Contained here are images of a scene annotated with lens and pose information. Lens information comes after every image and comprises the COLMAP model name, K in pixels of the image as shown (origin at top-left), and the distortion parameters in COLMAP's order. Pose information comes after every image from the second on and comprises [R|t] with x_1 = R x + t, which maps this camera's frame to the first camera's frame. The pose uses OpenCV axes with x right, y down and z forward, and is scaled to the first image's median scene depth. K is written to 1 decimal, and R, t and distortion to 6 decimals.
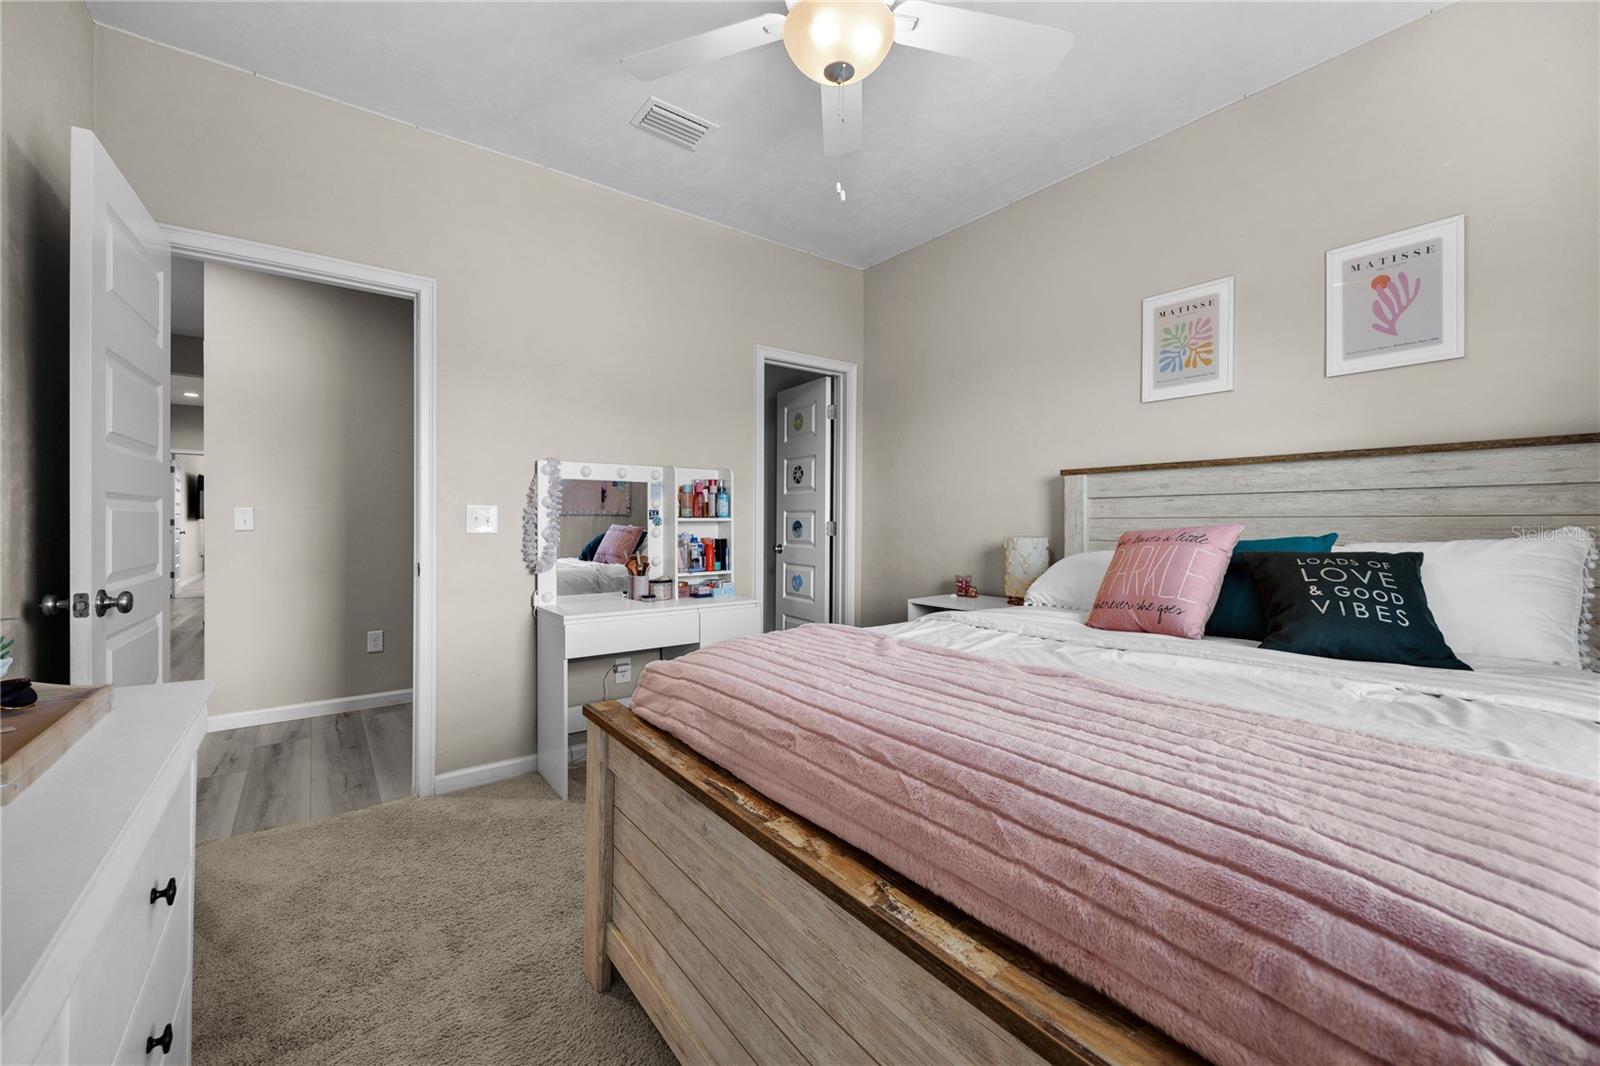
lens RADIAL K [[634.6, 0, 800.9], [0, 634.6, 522.0], [0, 0, 1]] dist [0.001758, 0.000147]
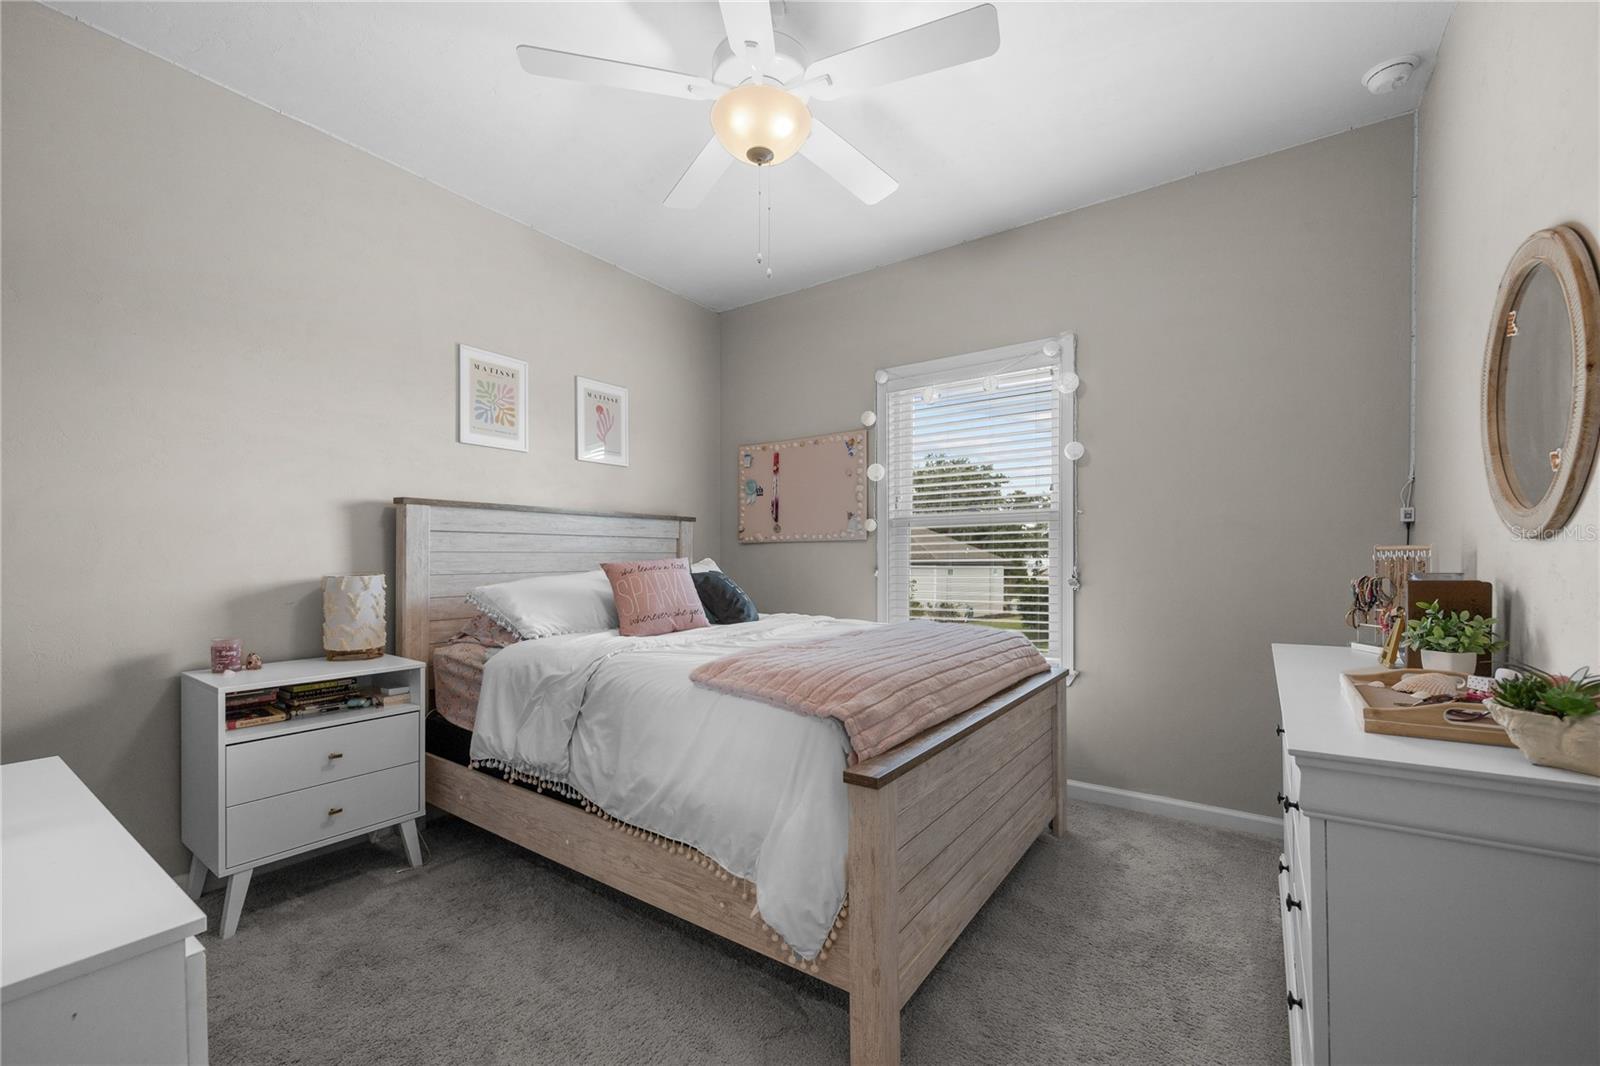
lens RADIAL K [[634.6, 0, 806.1], [0, 634.6, 560.7], [0, 0, 1]] dist [0.001758, 0.000147]
pose [[-0.293398, -0.007865, 0.955958, -0.678454], [0.000533, 0.999965, 0.008390, -0.001143], [-0.955990, 0.002971, -0.293384, 0.817496]]
